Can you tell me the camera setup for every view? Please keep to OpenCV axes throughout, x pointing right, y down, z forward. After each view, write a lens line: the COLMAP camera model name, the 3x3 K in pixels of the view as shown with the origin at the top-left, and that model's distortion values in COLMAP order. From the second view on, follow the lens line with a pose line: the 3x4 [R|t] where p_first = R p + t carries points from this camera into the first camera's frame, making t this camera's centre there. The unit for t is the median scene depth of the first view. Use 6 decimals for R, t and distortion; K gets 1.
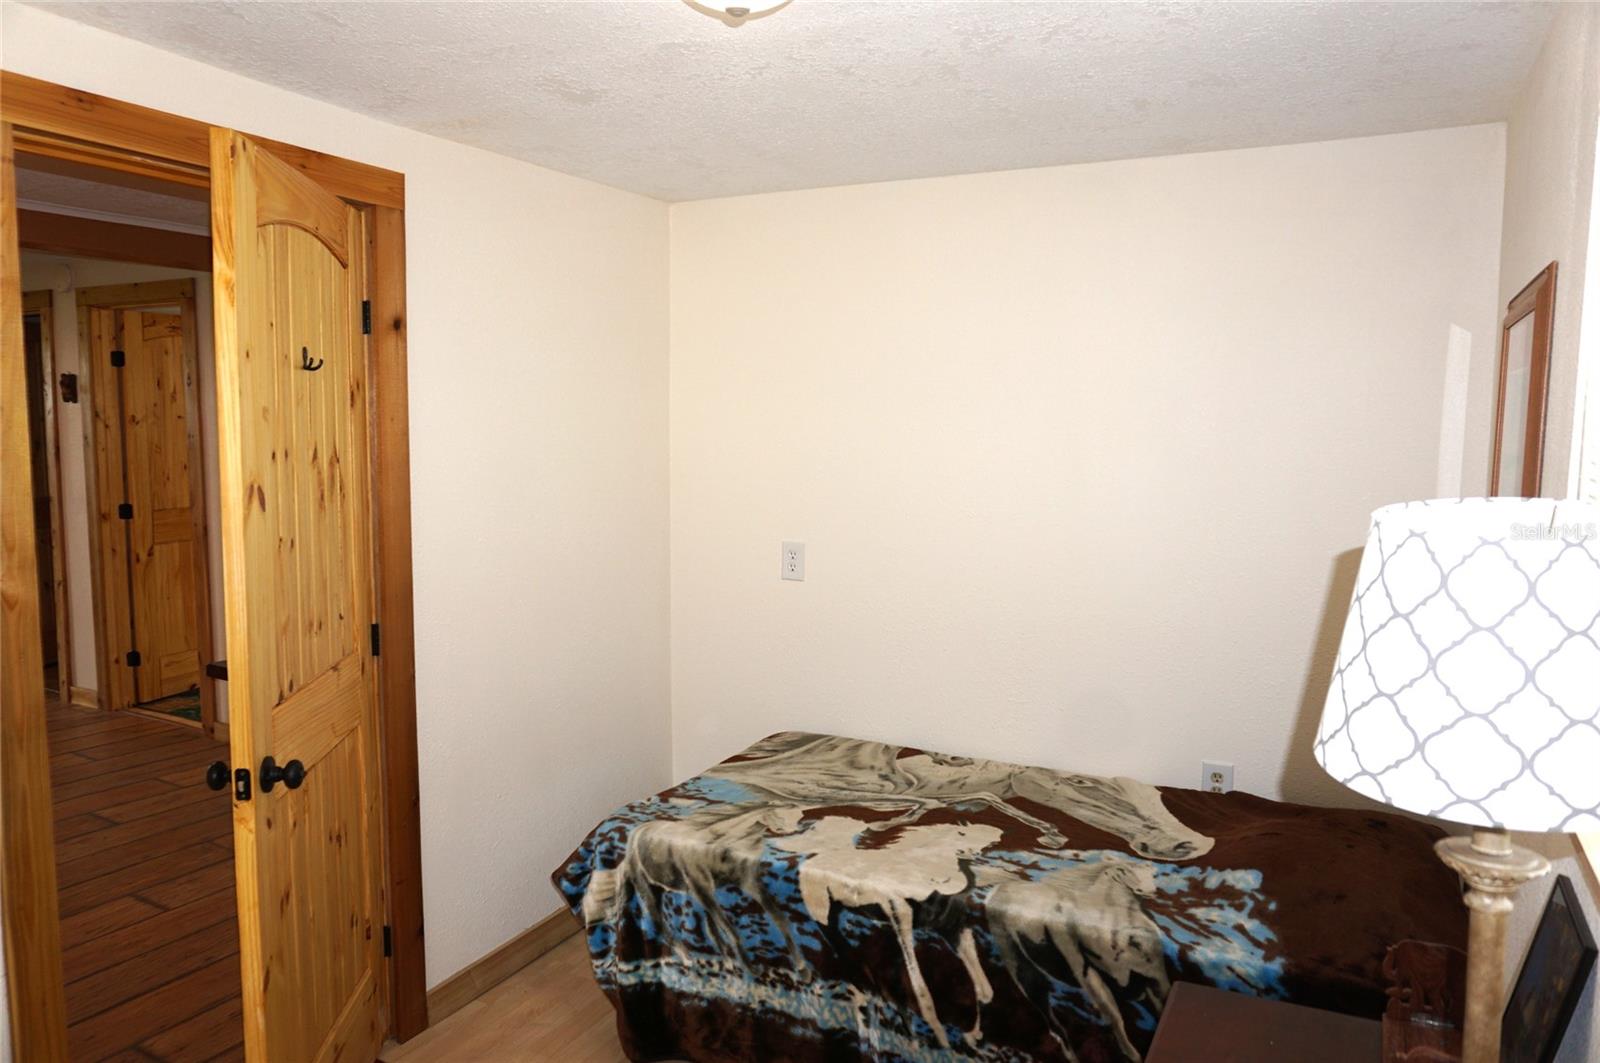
lens RADIAL K [[1121.2, 0, 794.1], [0, 1121.2, 527.9], [0, 0, 1]] dist [-0.060721, 0.047695]
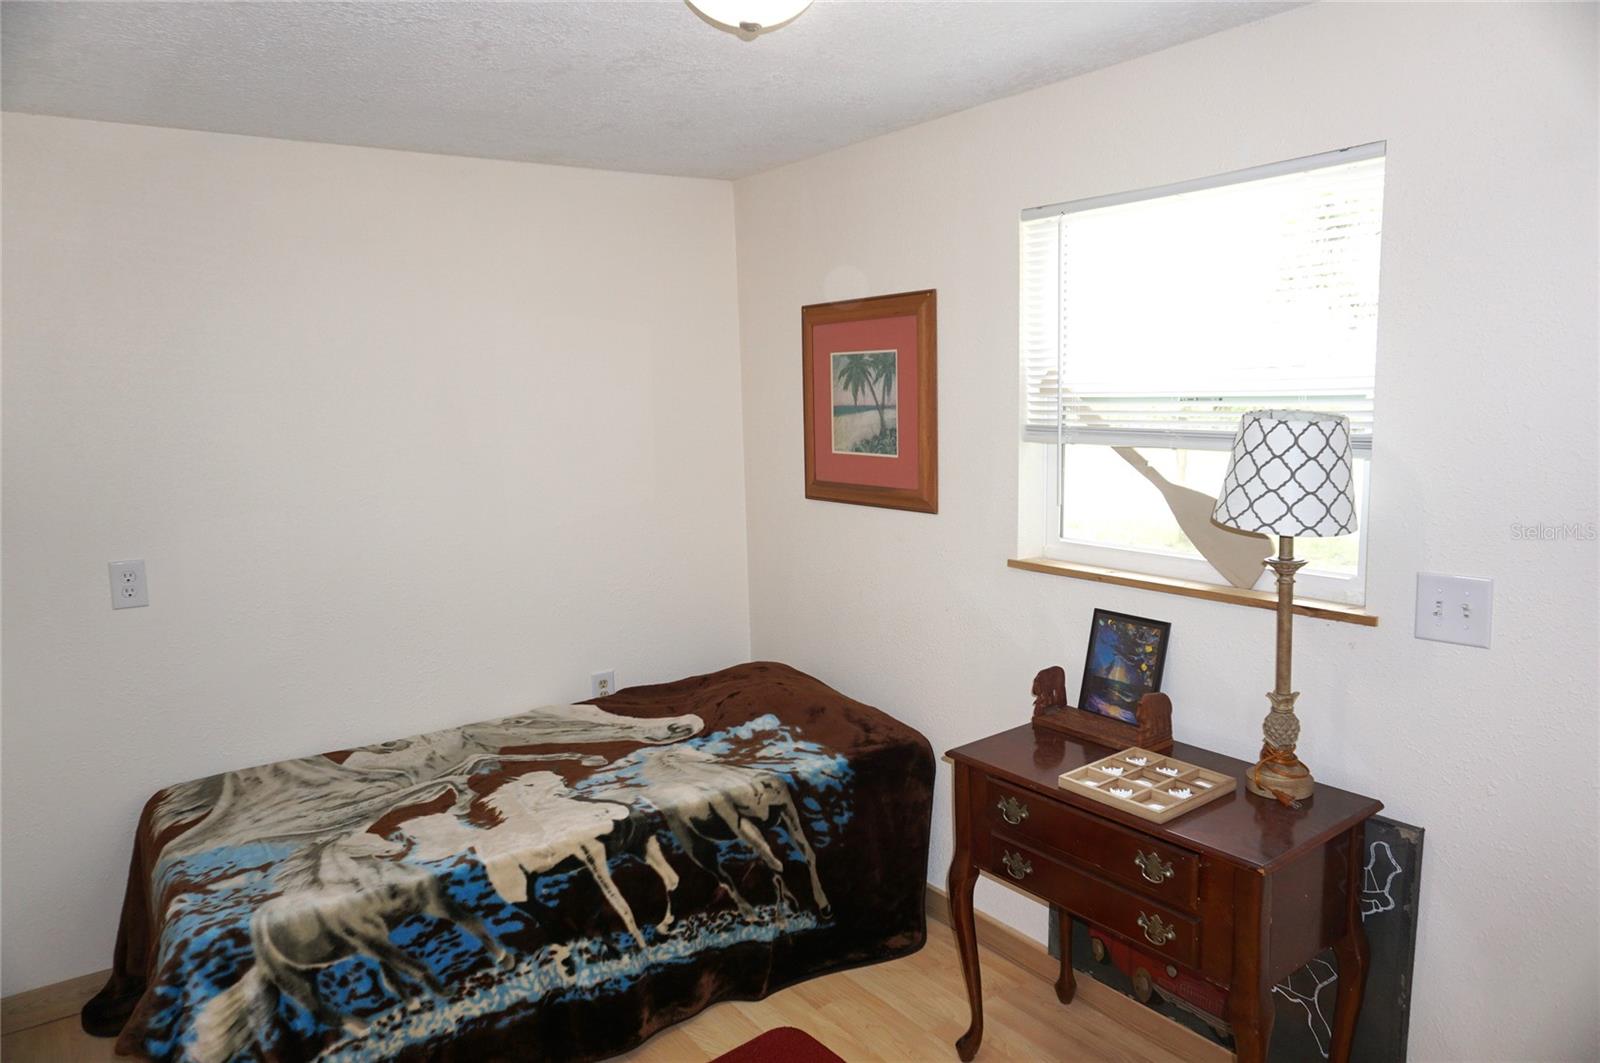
lens RADIAL K [[1064.2, 0, 794.2], [0, 1064.2, 525.7], [0, 0, 1]] dist [-0.049296, 0.034107]
pose [[0.445531, -0.136521, 0.884796, -0.645284], [0.115854, 0.988787, 0.094229, -0.041036], [-0.887739, 0.060525, 0.456352, 0.316982]]
